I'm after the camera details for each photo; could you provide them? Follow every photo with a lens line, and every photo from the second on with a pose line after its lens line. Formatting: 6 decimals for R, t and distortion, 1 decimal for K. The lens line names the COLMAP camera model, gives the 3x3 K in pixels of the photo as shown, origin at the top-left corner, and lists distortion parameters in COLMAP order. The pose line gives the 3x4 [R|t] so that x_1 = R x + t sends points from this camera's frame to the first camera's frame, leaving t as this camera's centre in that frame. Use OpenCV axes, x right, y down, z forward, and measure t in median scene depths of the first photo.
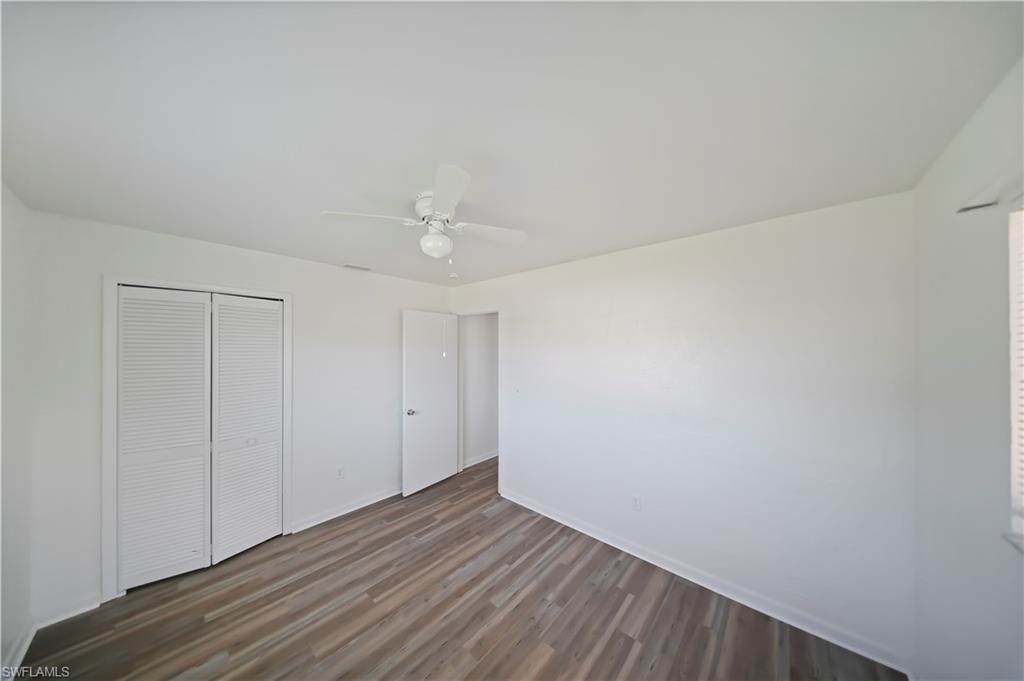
lens RADIAL K [[310.0, 0, 512.9], [0, 310.0, 345.5], [0, 0, 1]] dist [-0.000282, -0.000151]
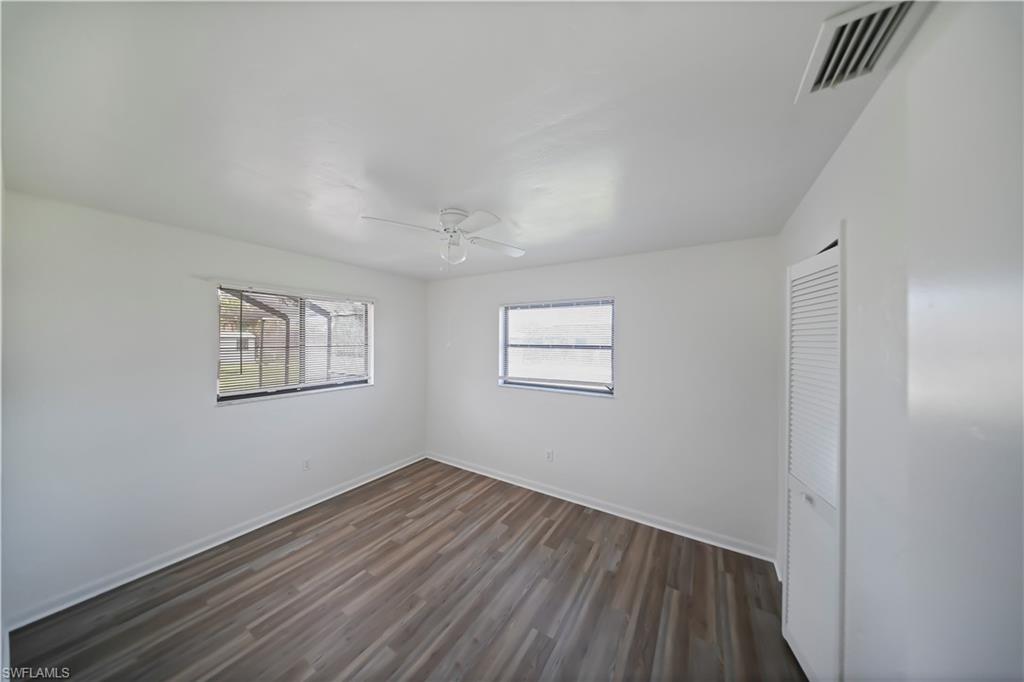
lens RADIAL K [[310.0, 0, 512.9], [0, 310.0, 346.0], [0, 0, 1]] dist [-0.000282, -0.000151]
pose [[-0.986087, -0.004734, -0.166162, -0.251448], [-0.004433, 0.999988, -0.002183, 0.029477], [0.166170, -0.001416, -0.986096, 1.962142]]
